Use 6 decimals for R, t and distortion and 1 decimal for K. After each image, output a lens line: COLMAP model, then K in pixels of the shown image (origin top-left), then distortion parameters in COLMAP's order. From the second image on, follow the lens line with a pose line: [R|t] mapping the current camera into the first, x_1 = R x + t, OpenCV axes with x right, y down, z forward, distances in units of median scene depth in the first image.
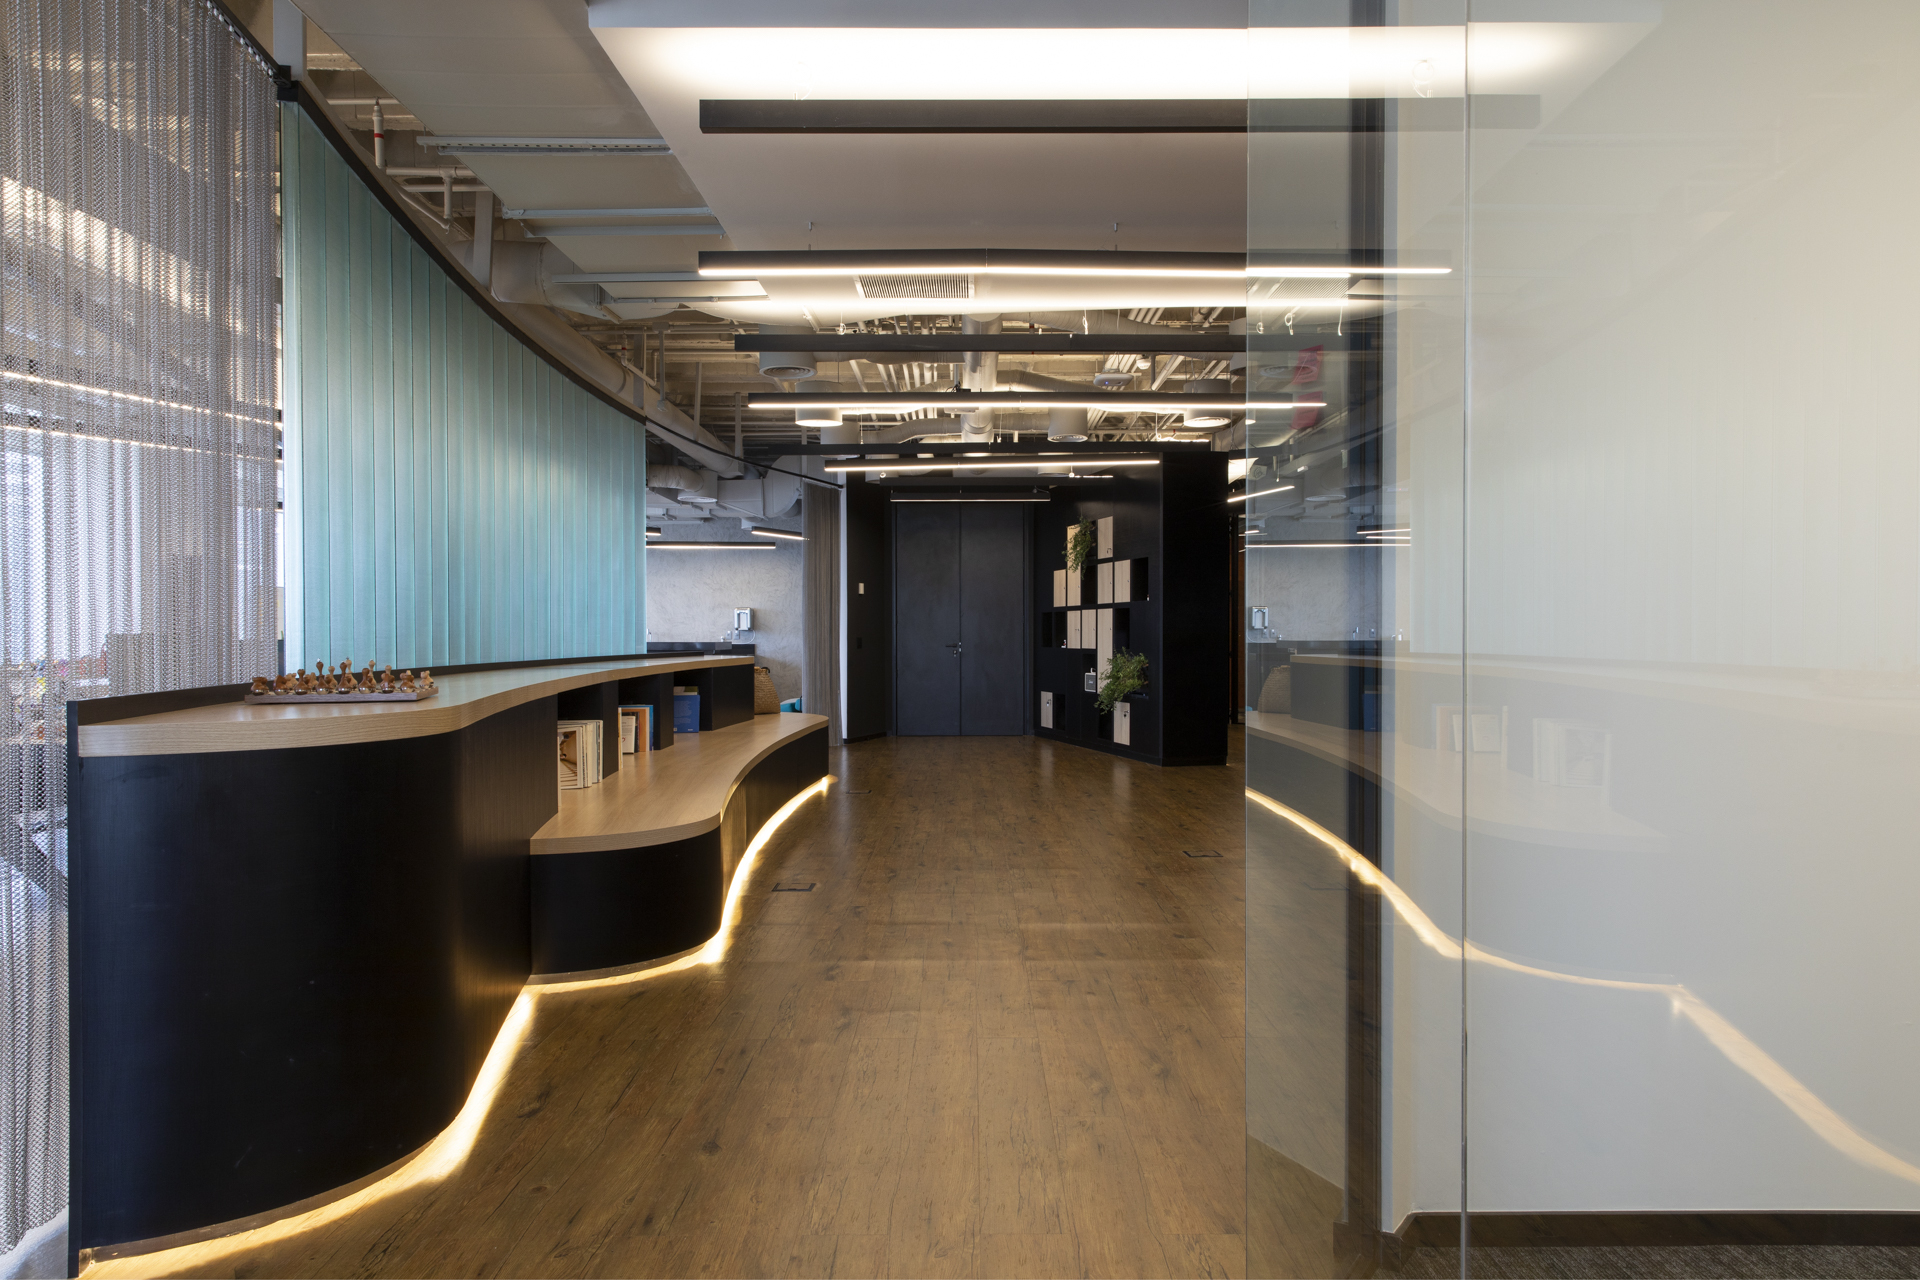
lens RADIAL K [[1265.6, 0, 963.2], [0, 1265.6, 647.5], [0, 0, 1]] dist [0.011469, 0.001521]
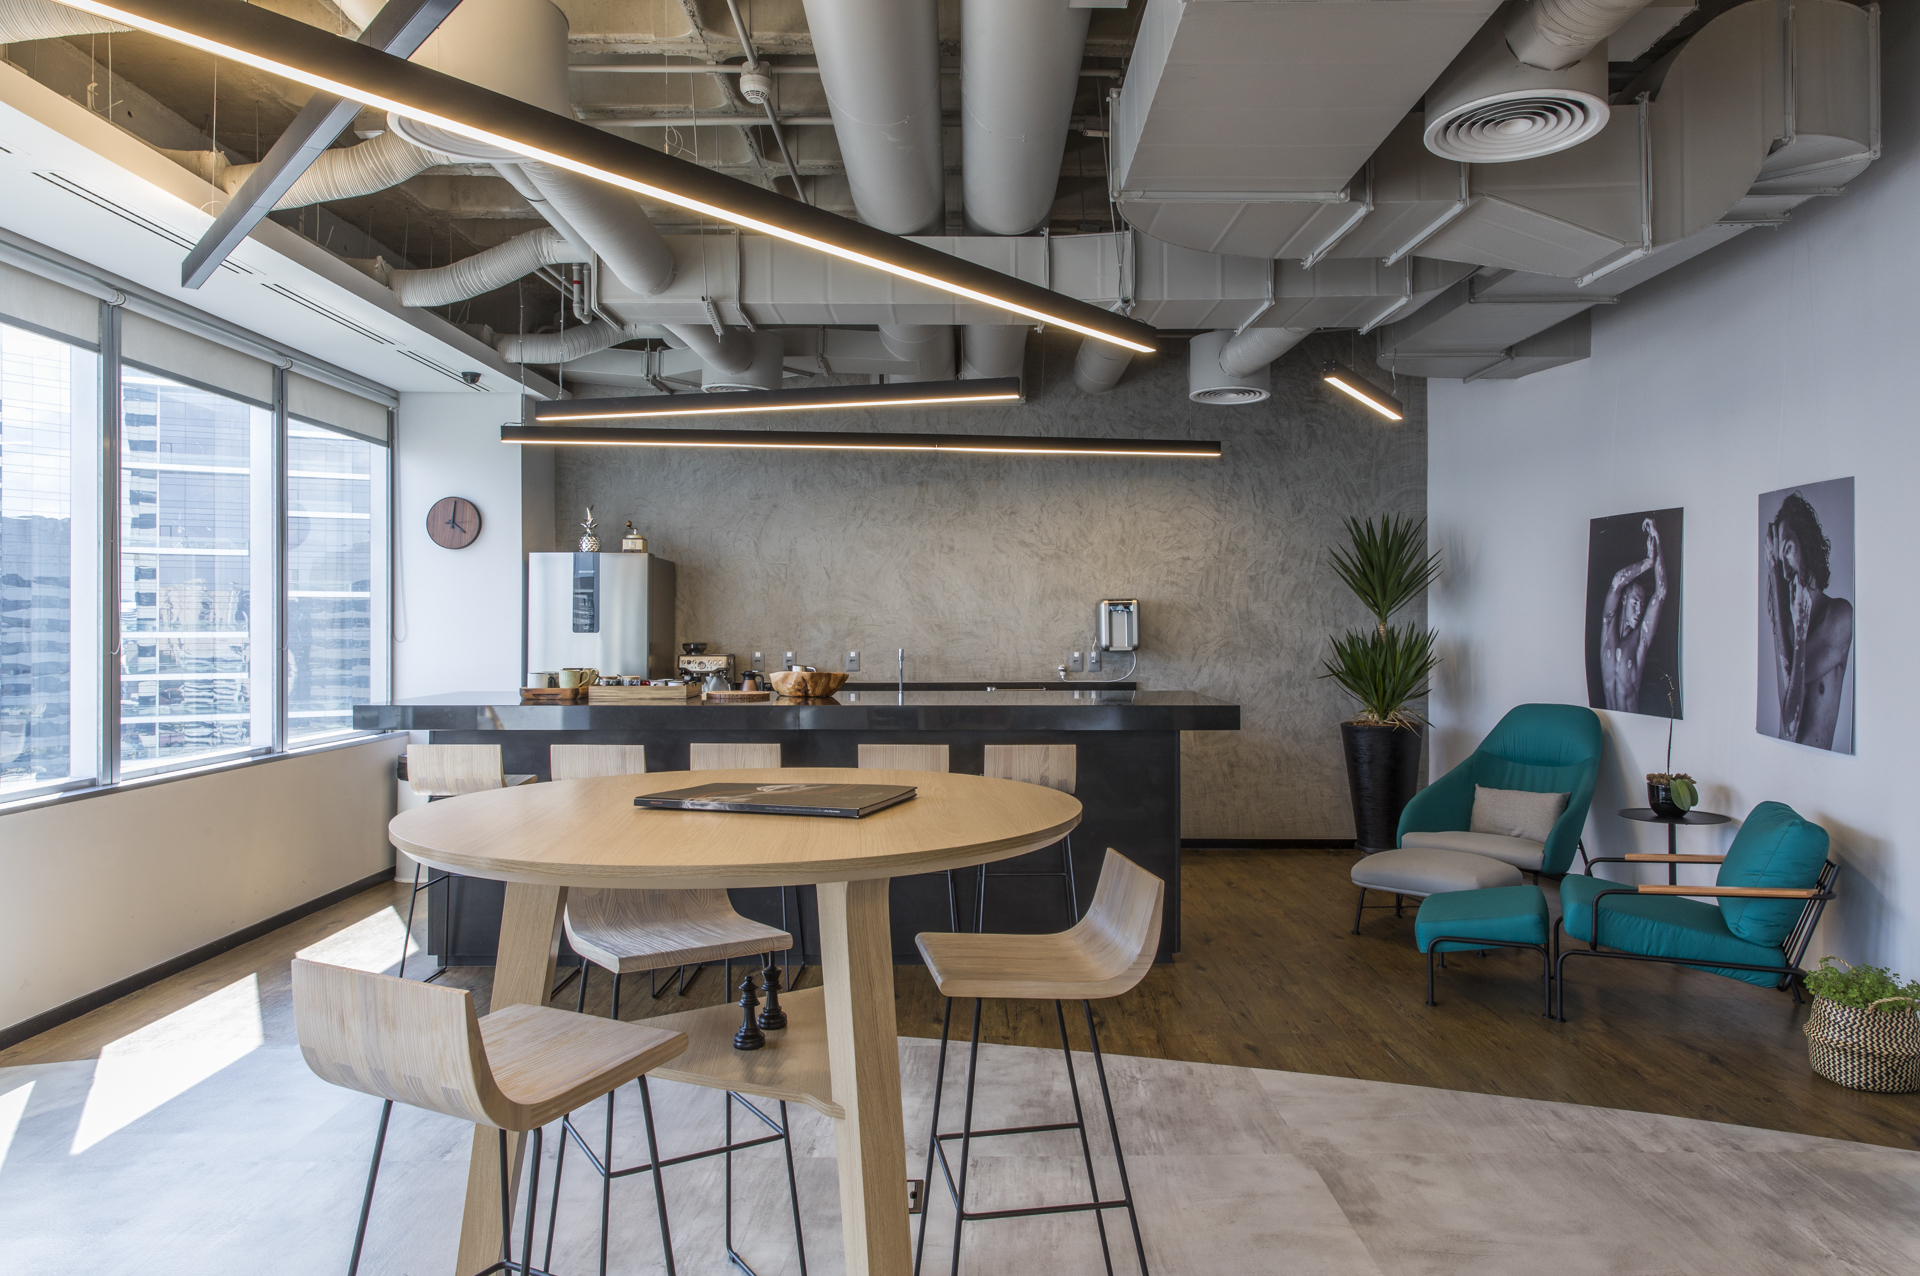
lens RADIAL K [[1265.6, 0, 1004.4], [0, 1265.6, 613.8], [0, 0, 1]] dist [0.011469, 0.001521]
pose [[0.999321, -0.000672, 0.036837, -0.917881], [0.001310, 0.999849, -0.017305, -0.075971], [-0.036820, 0.017342, 0.999171, 2.295162]]
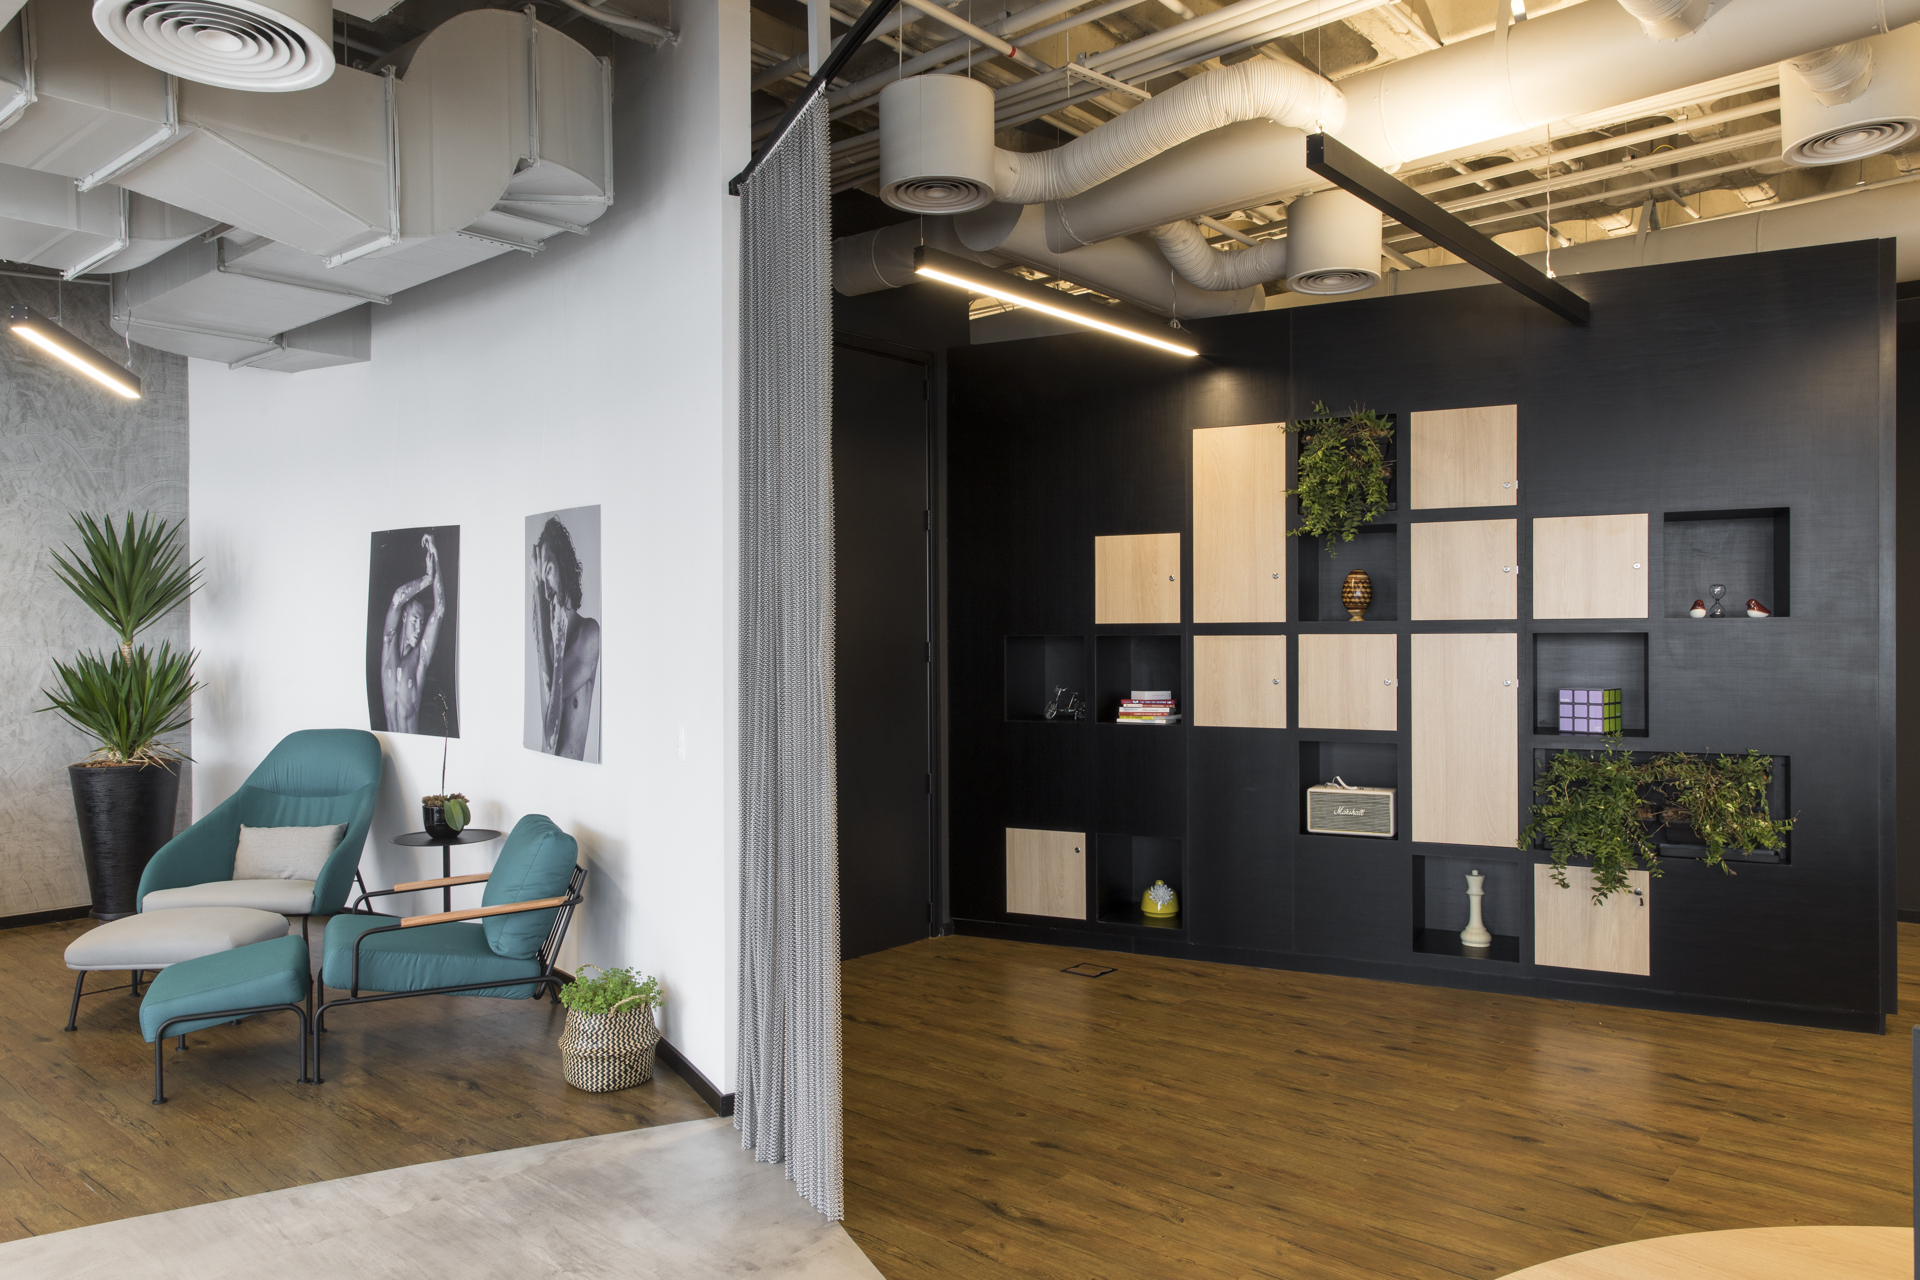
lens RADIAL K [[1265.6, 0, 927.8], [0, 1265.6, 628.9], [0, 0, 1]] dist [0.011469, 0.001521]
pose [[0.656368, 0.002381, 0.754437, -0.835662], [0.011402, 0.999849, -0.013075, -0.078445], [-0.754355, 0.017185, 0.656242, 2.362696]]
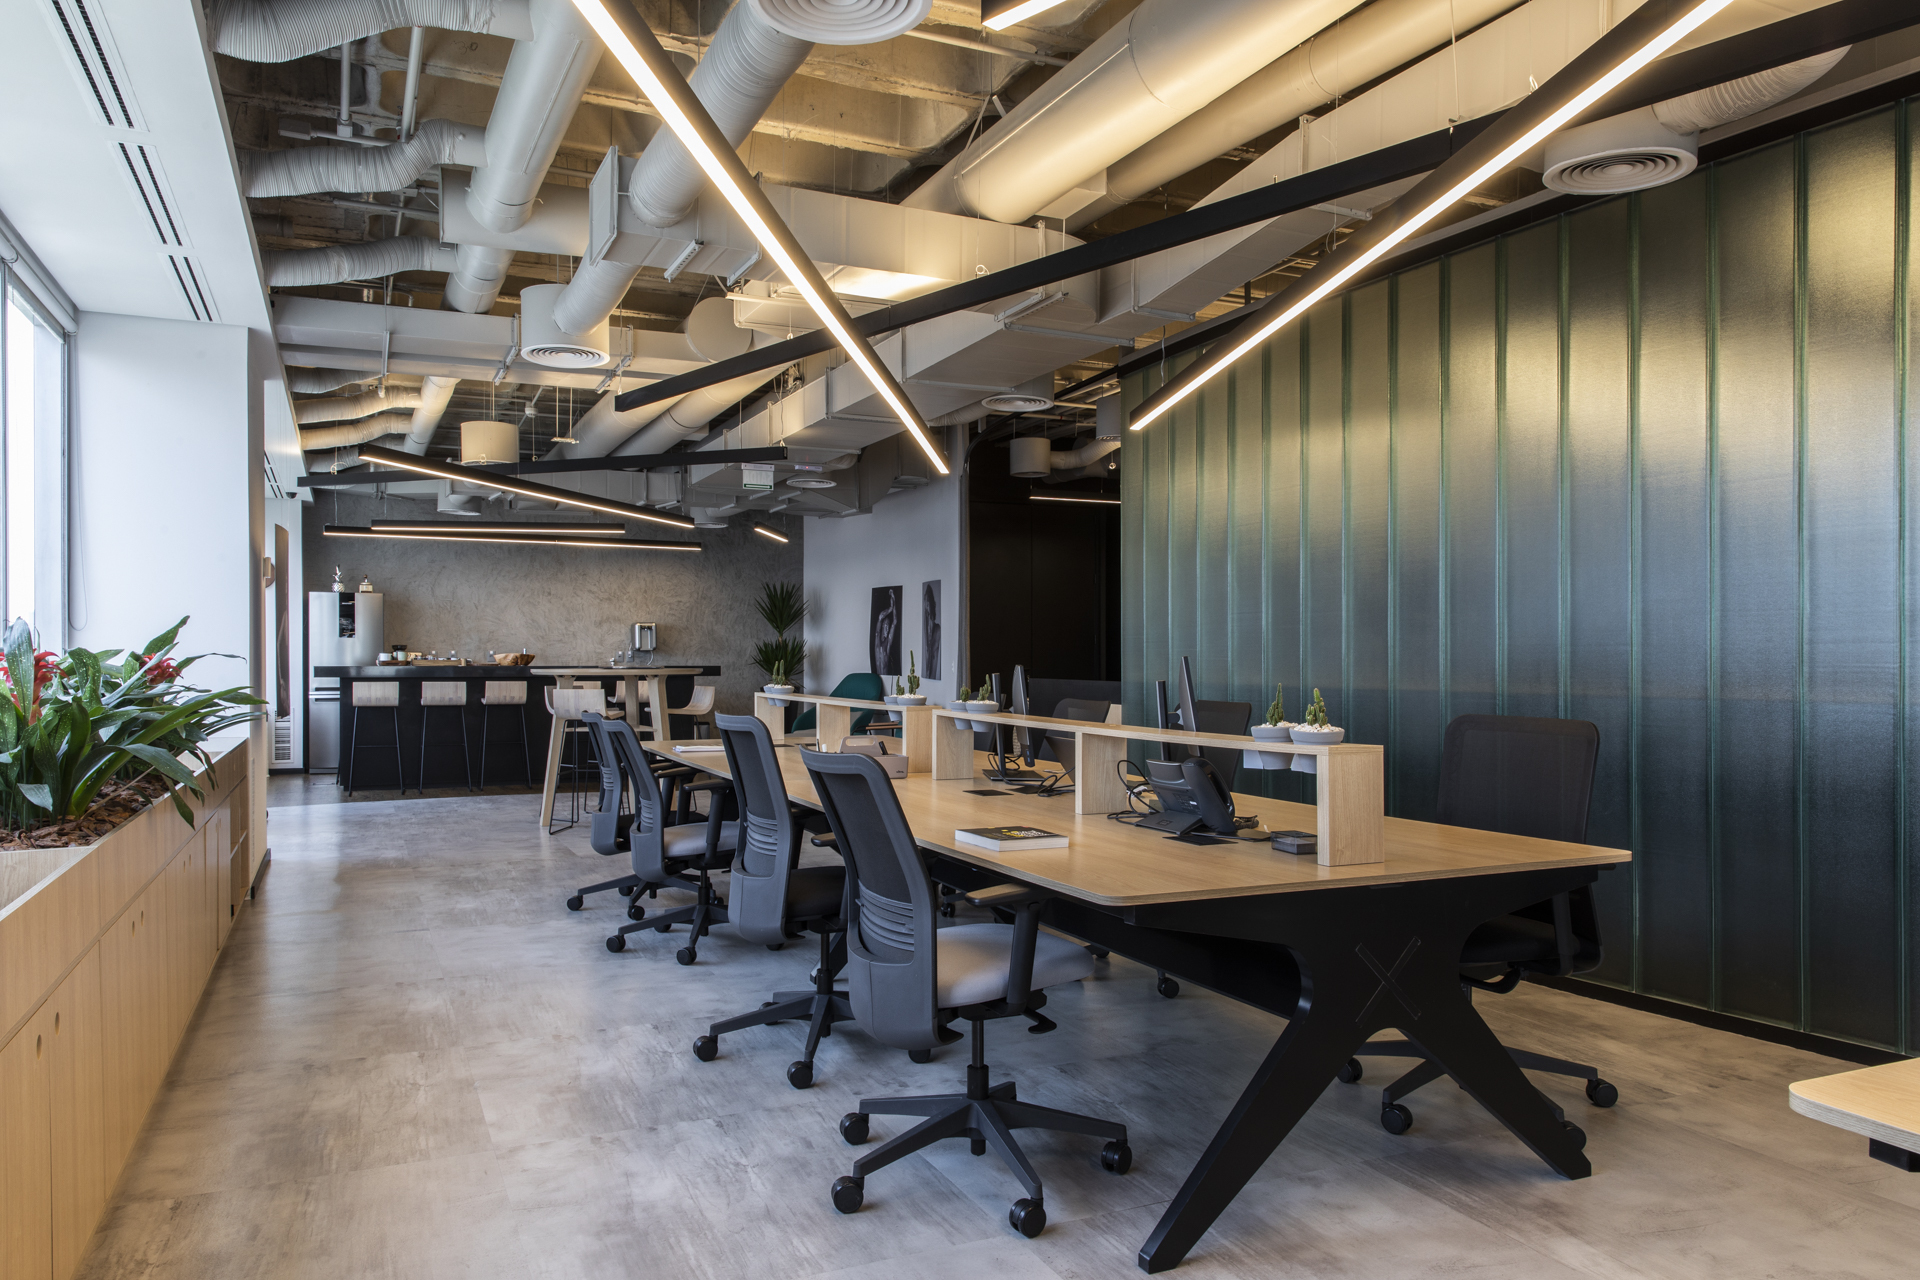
lens RADIAL K [[1265.6, 0, 939.4], [0, 1265.6, 650.5], [0, 0, 1]] dist [0.011469, 0.001521]
pose [[0.906904, 0.002946, 0.421327, -1.379123], [0.003497, 0.999888, -0.014519, -0.005201], [-0.421323, 0.014640, 0.906792, 0.761709]]
